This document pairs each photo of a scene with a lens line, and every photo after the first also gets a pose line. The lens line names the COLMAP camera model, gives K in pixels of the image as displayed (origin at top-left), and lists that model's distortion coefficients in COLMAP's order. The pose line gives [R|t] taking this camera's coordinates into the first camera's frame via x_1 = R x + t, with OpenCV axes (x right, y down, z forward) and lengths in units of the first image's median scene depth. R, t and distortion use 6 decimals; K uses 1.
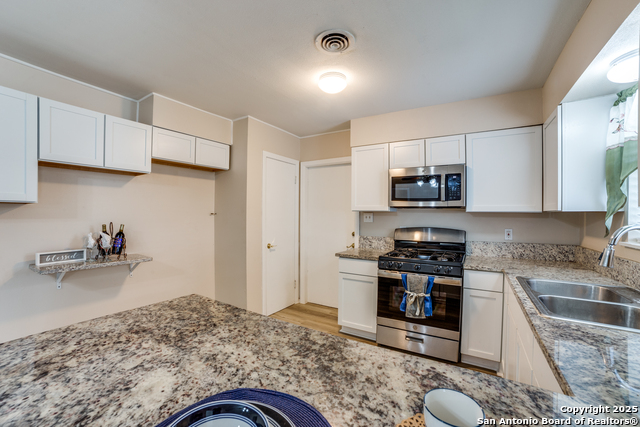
lens RADIAL K [[263.6, 0, 320.6], [0, 263.6, 215.6], [0, 0, 1]] dist [-0.109135, 0.036988]
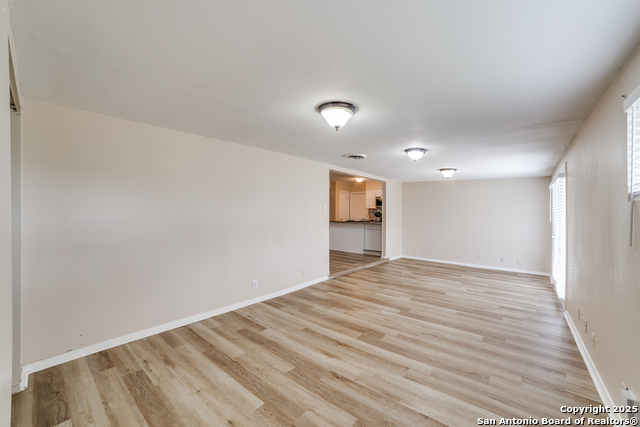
lens RADIAL K [[263.6, 0, 320.6], [0, 263.6, 215.6], [0, 0, 1]] dist [-0.109135, 0.036988]
pose [[0.991951, 0.001681, -0.126615, -0.039875], [-0.001469, 0.999997, 0.001766, 0.084731], [0.126617, -0.001566, 0.991950, -2.997464]]
